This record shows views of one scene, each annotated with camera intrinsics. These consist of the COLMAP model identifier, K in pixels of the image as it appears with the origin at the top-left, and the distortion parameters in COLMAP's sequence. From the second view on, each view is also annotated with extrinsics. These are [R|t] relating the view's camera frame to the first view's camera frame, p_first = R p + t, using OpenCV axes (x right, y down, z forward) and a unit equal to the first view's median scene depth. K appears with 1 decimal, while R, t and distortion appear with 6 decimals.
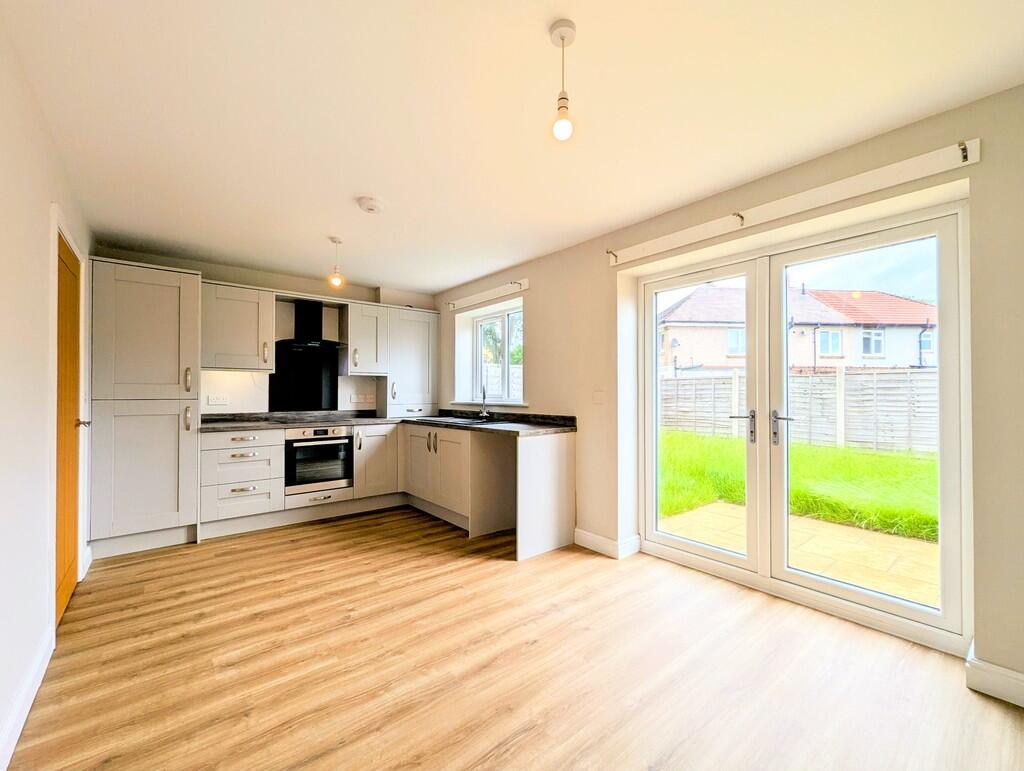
lens RADIAL K [[420.5, 0, 512.0], [0, 420.5, 385.5], [0, 0, 1]] dist [-0.000168, 0.000022]
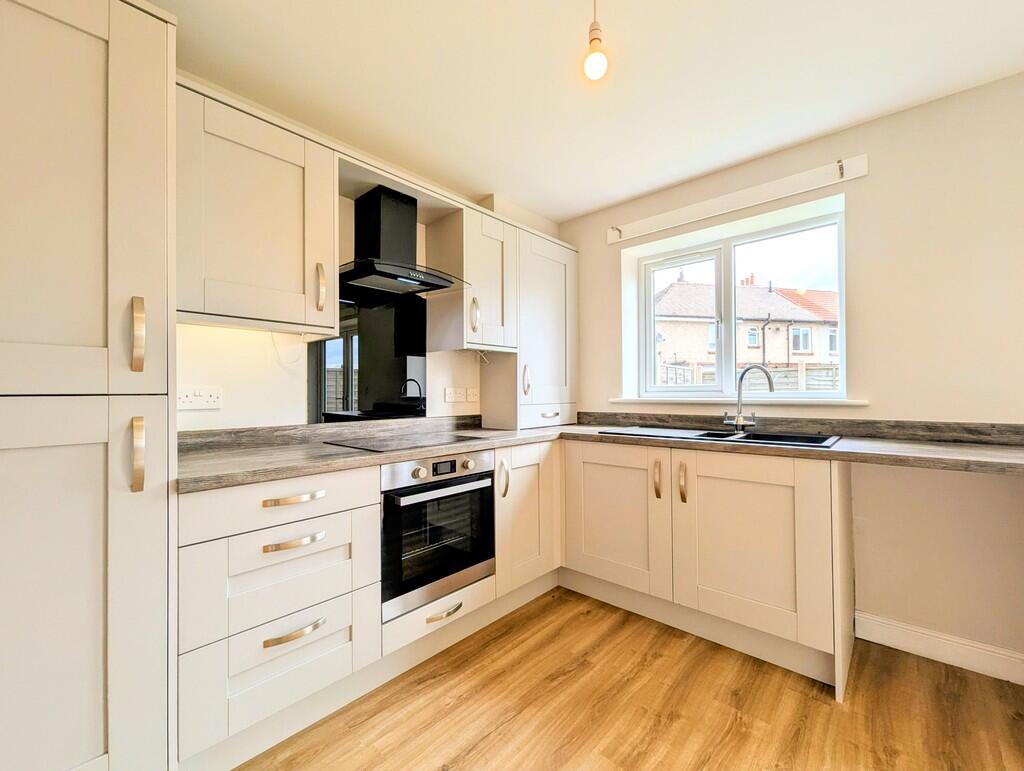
lens RADIAL K [[424.7, 0, 512.0], [0, 424.7, 385.5], [0, 0, 1]] dist [0.016883, 0.000122]
pose [[0.987794, -0.003866, 0.155720, -0.434566], [0.003796, 0.999993, 0.000749, 0.021267], [-0.155722, -0.000148, 0.987801, 0.507513]]
